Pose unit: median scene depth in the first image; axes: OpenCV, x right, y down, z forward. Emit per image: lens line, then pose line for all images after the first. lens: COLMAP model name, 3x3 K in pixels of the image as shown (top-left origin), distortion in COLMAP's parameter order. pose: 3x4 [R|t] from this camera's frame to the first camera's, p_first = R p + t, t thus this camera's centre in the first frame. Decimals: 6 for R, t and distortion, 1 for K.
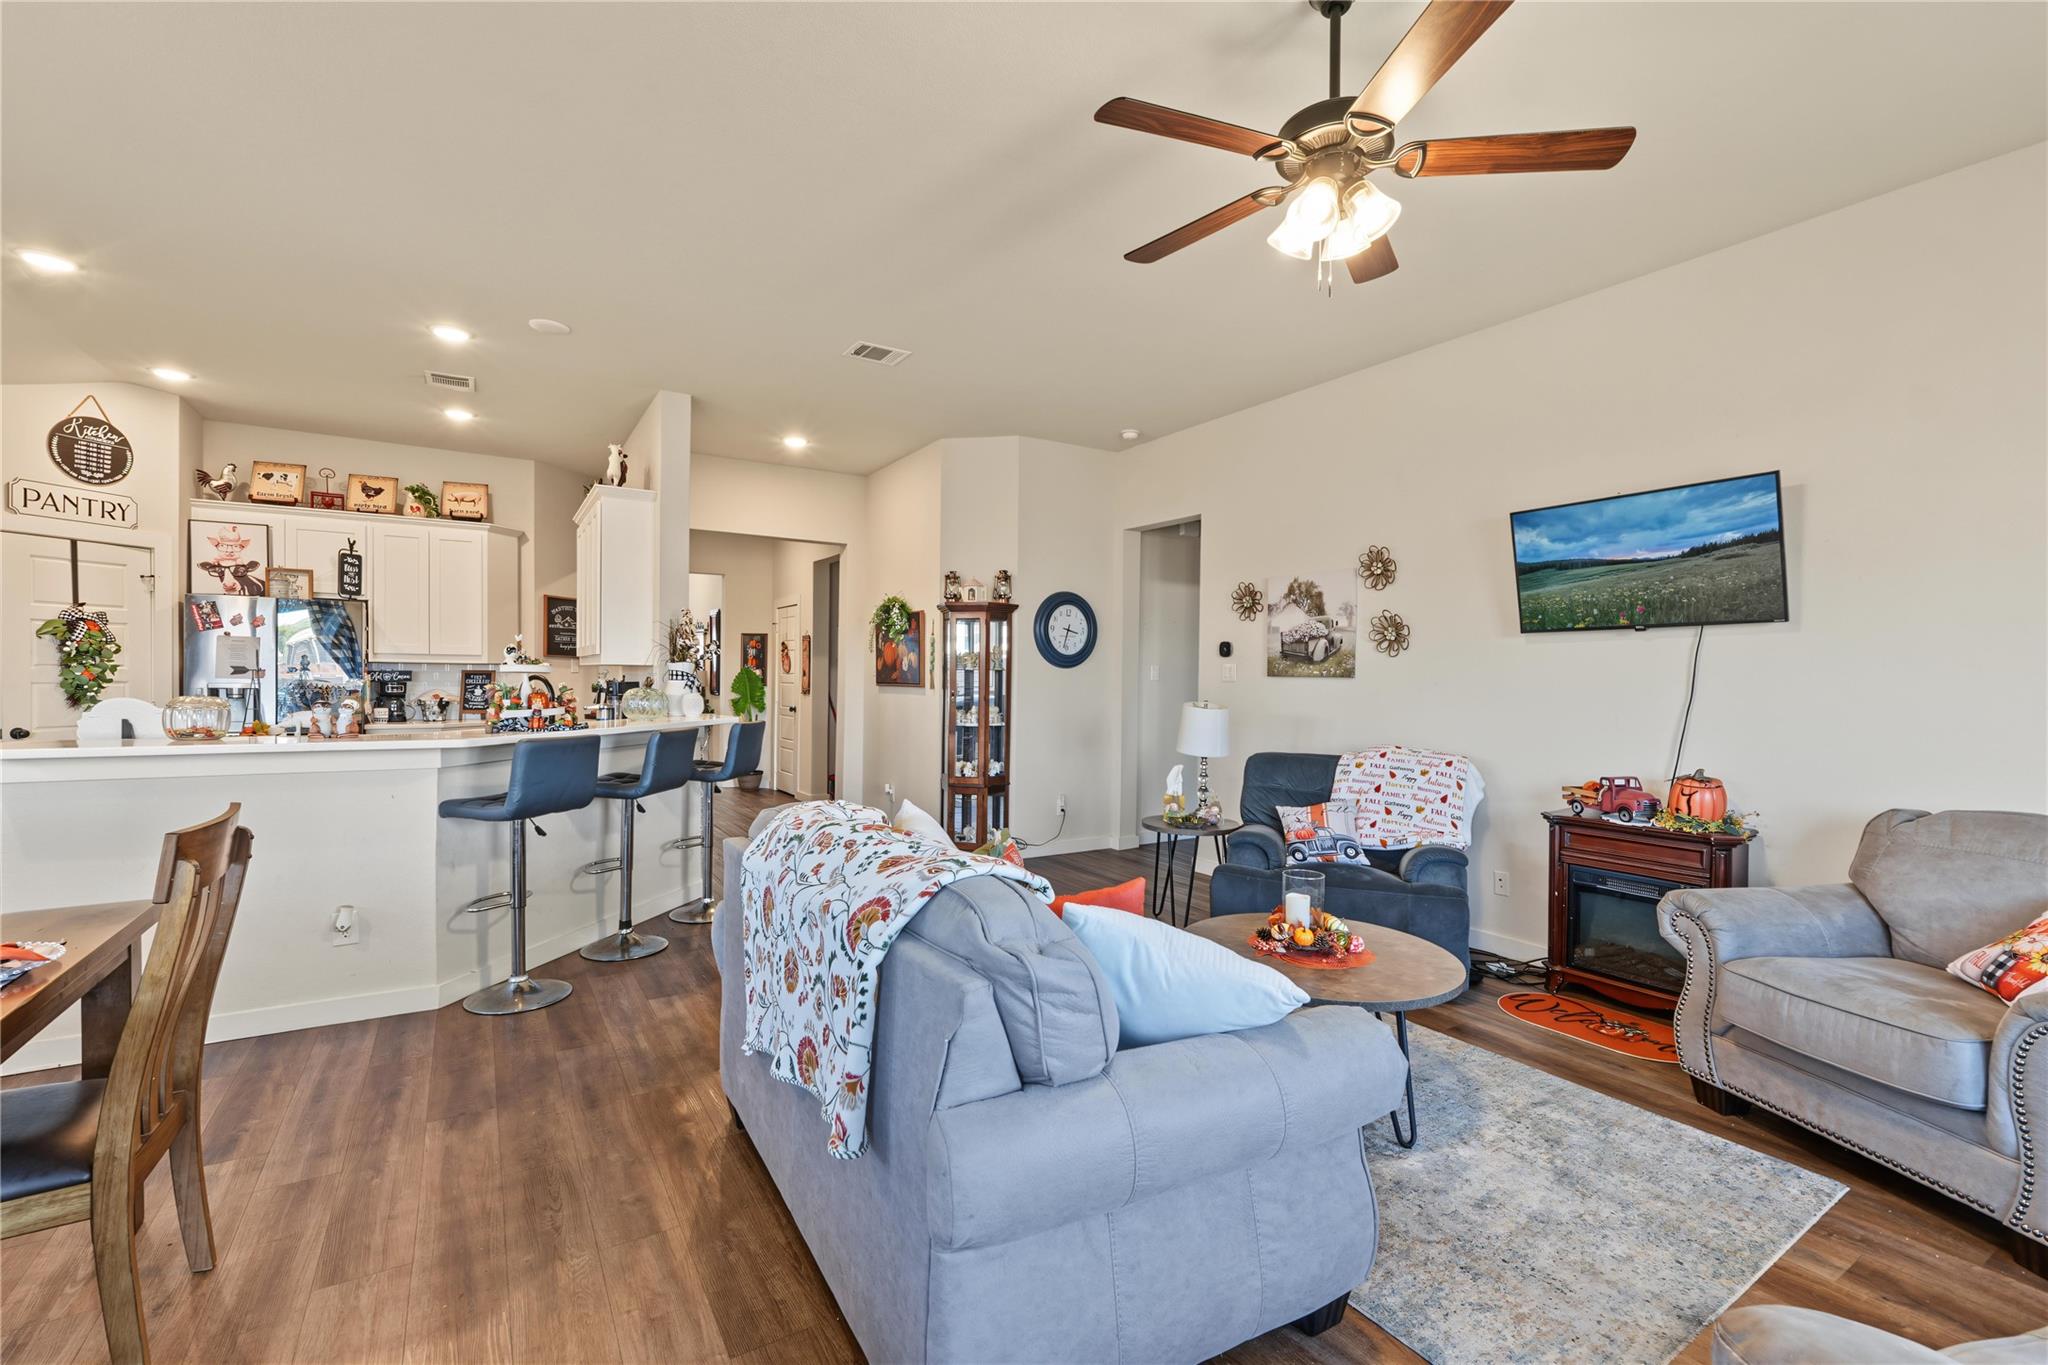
lens RADIAL K [[890.0, 0, 1020.4], [0, 890.0, 678.9], [0, 0, 1]] dist [-0.000855, 0.001404]
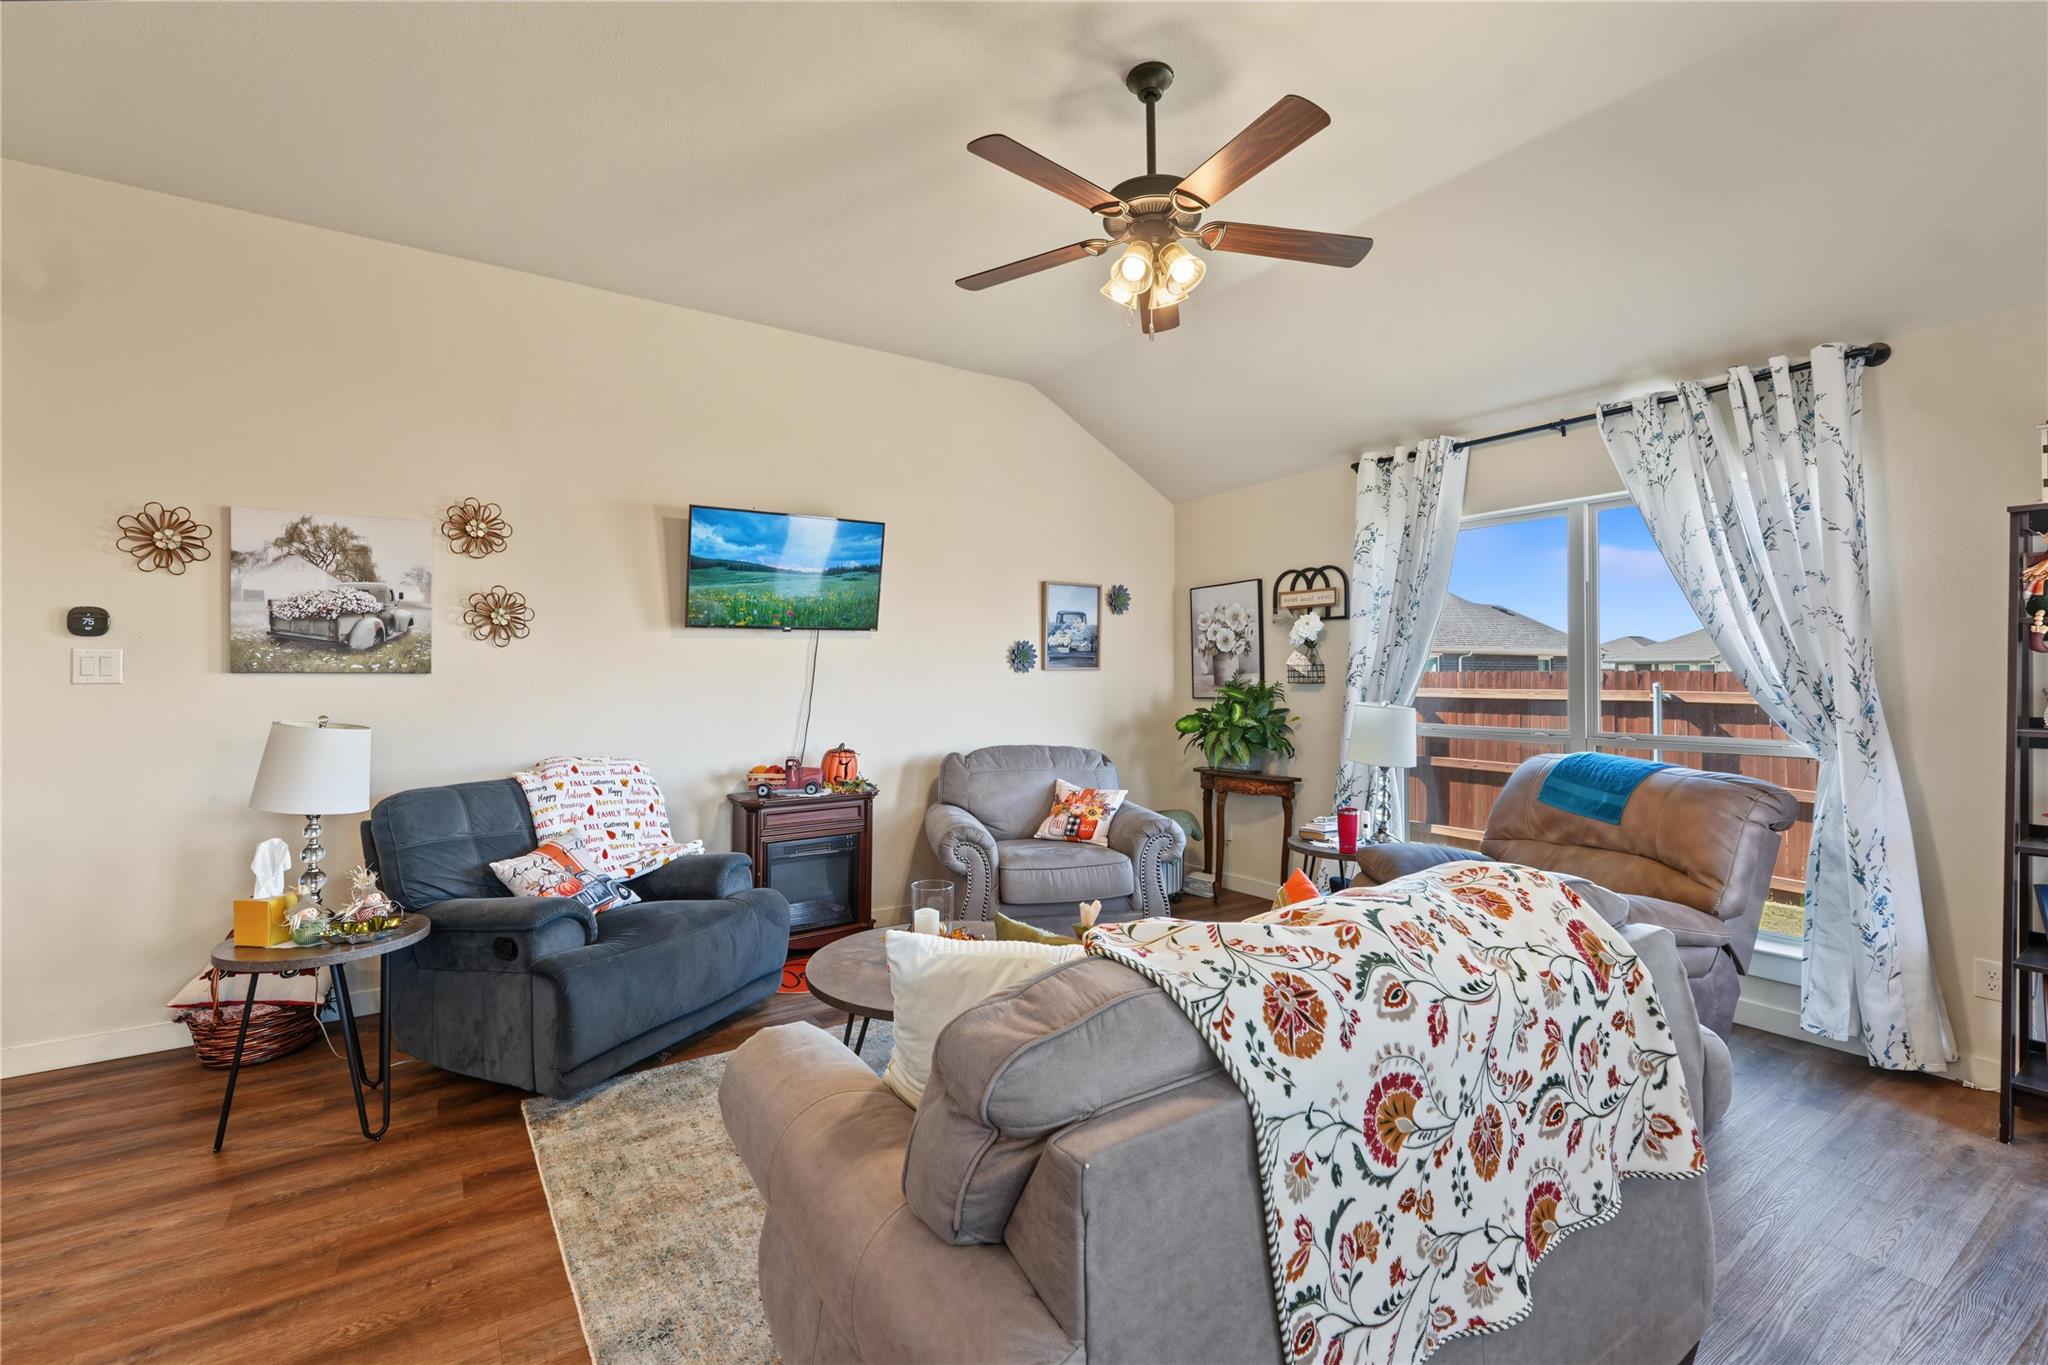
lens RADIAL K [[890.0, 0, 1008.8], [0, 890.0, 667.9], [0, 0, 1]] dist [-0.000855, 0.001404]
pose [[-0.027311, 0.000705, 0.999627, -0.283934], [0.005051, 0.999987, -0.000567, -0.002567], [-0.999614, 0.005033, -0.027314, 0.438226]]
